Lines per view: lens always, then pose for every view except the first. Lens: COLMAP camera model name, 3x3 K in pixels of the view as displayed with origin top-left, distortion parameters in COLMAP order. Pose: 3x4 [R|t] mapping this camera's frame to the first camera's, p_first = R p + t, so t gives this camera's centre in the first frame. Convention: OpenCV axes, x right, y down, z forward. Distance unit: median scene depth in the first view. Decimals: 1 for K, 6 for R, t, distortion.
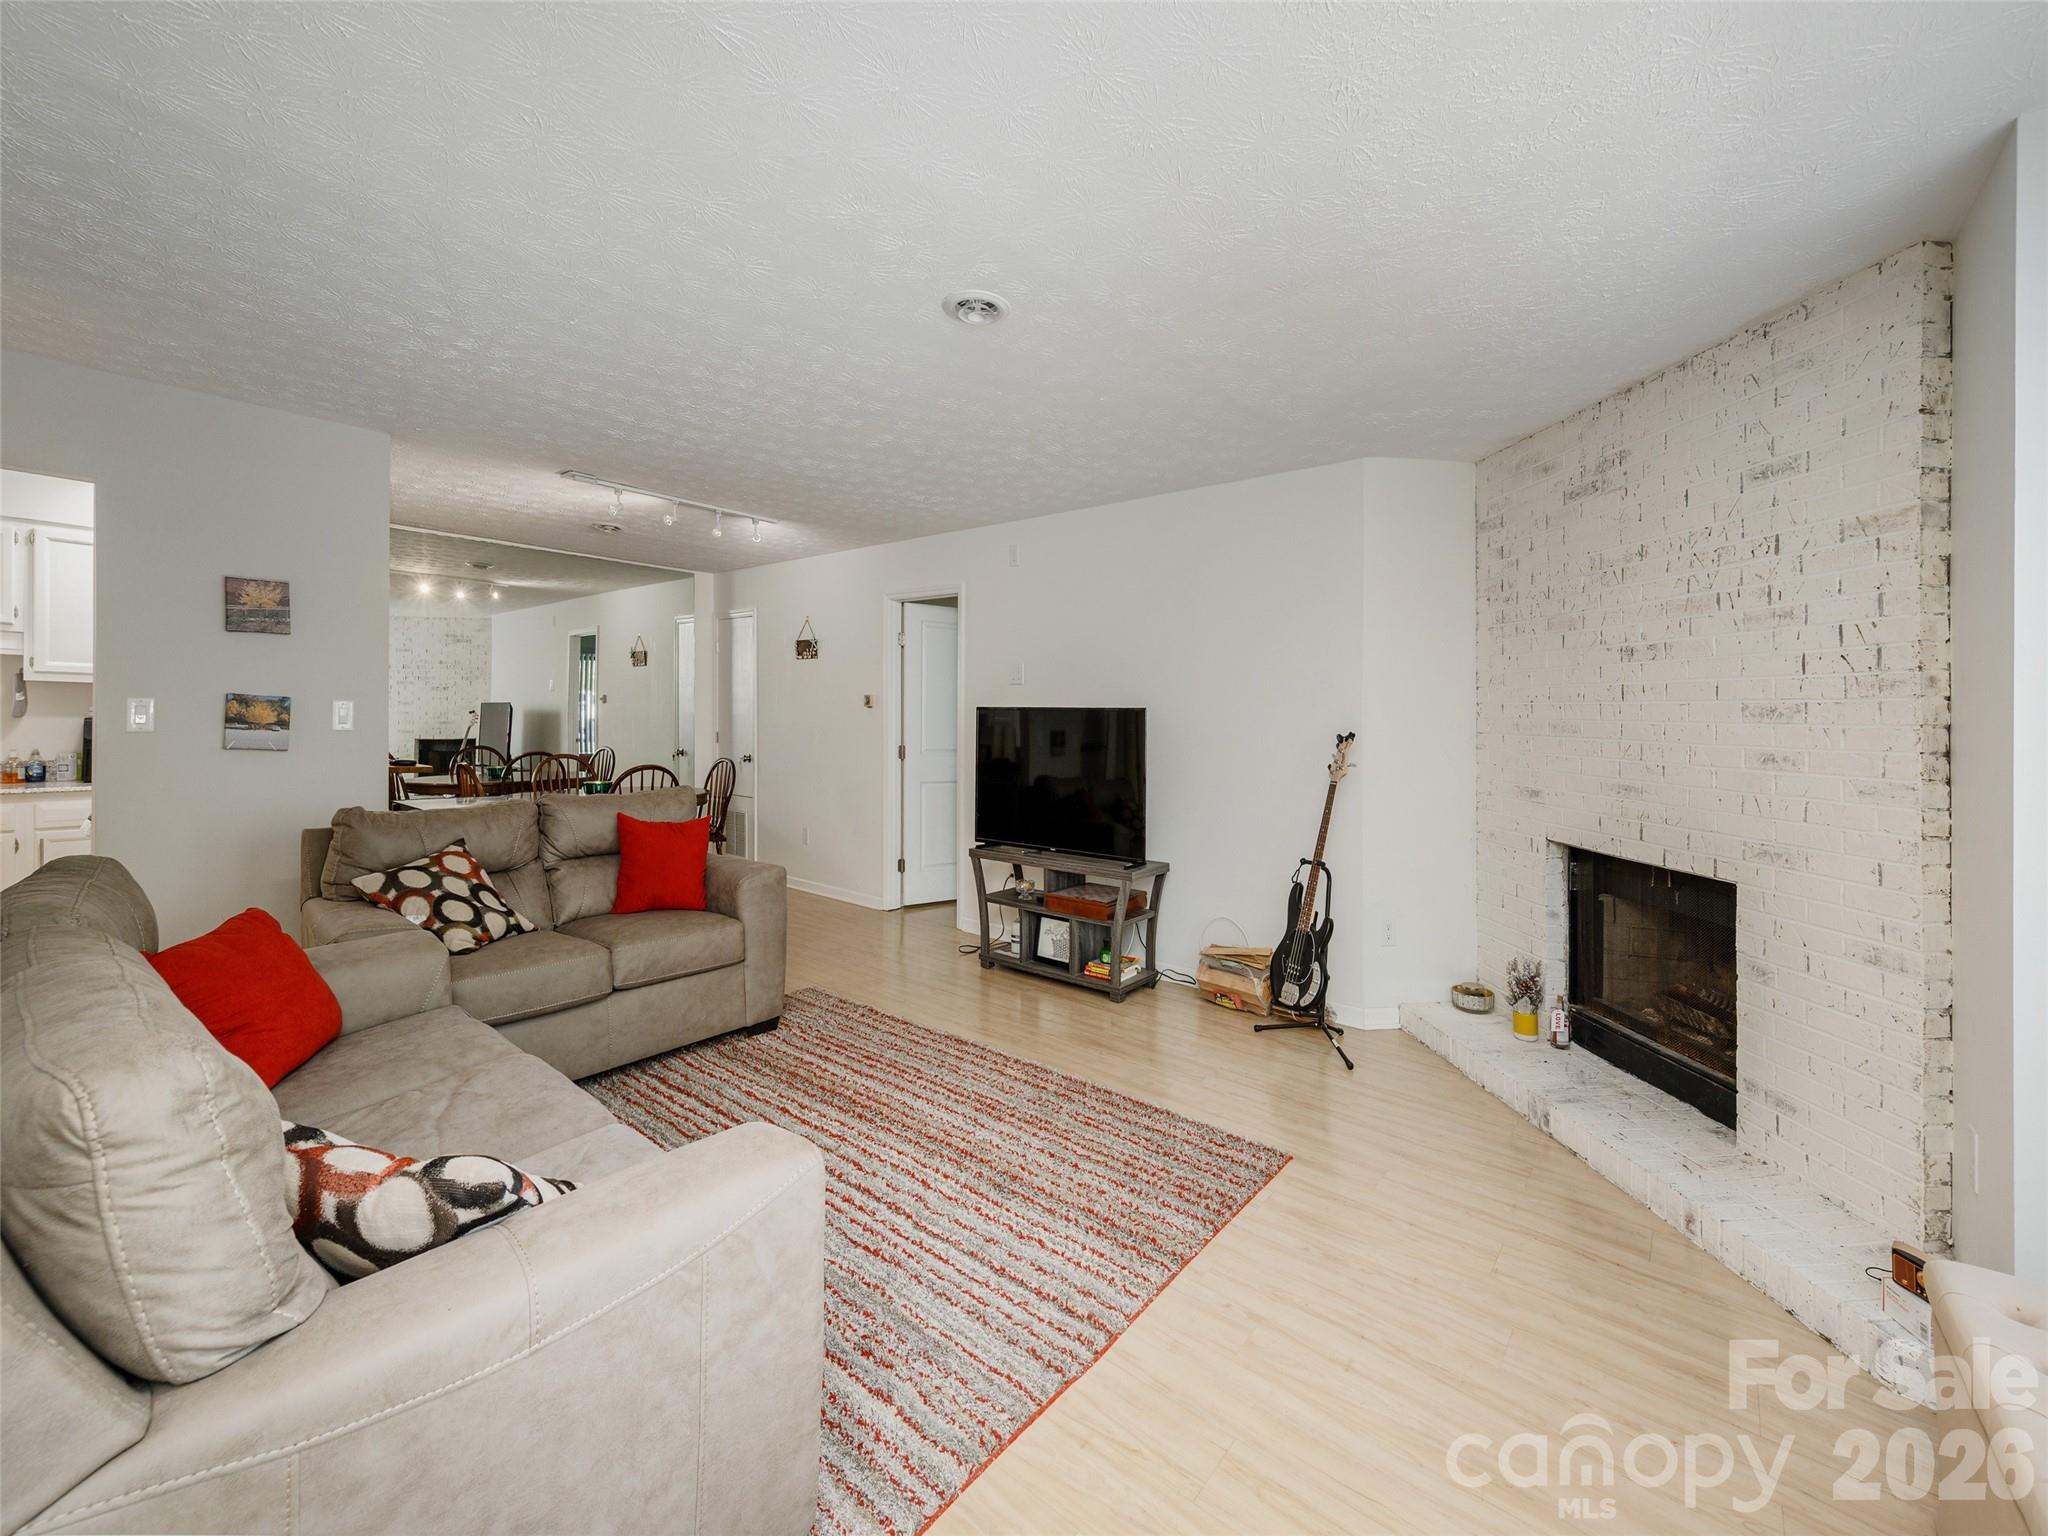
lens RADIAL K [[819.8, 0, 994.6], [0, 819.8, 729.6], [0, 0, 1]] dist [-0.001472, -0.000298]
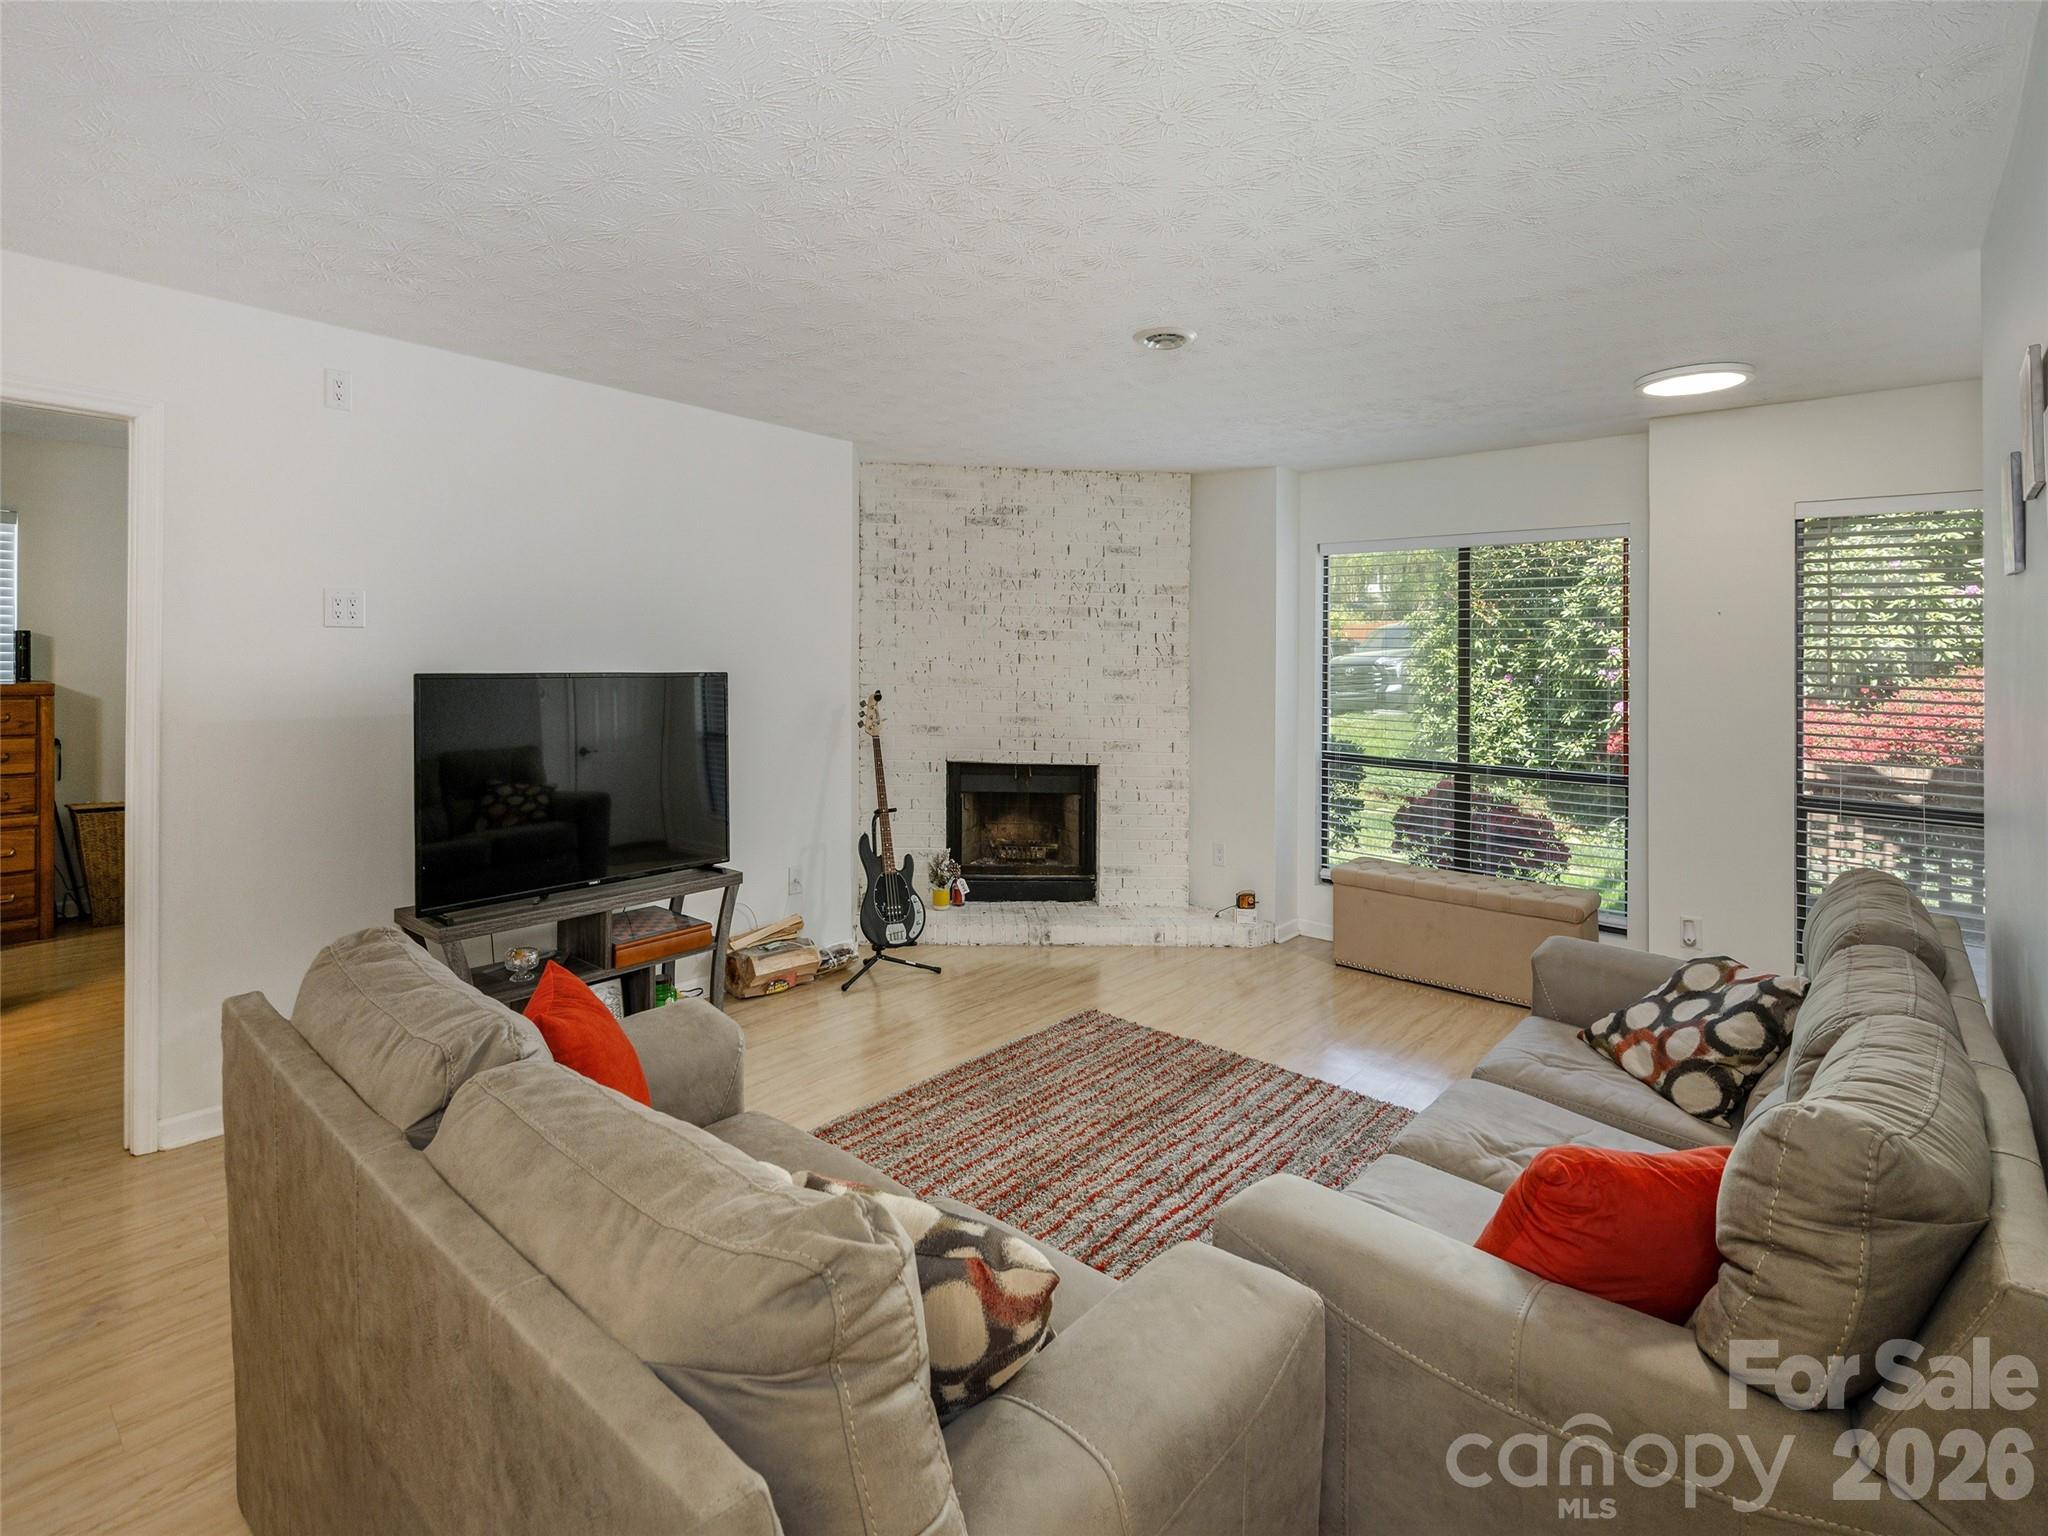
lens RADIAL K [[911.8, 0, 1079.3], [0, 911.8, 639.8], [0, 0, 1]] dist [0.005727, 0.000107]
pose [[0.013907, 0.004091, 0.999895, -1.080390], [0.000061, 0.999992, -0.004093, -0.081299], [-0.999903, 0.000118, 0.013907, 0.937084]]
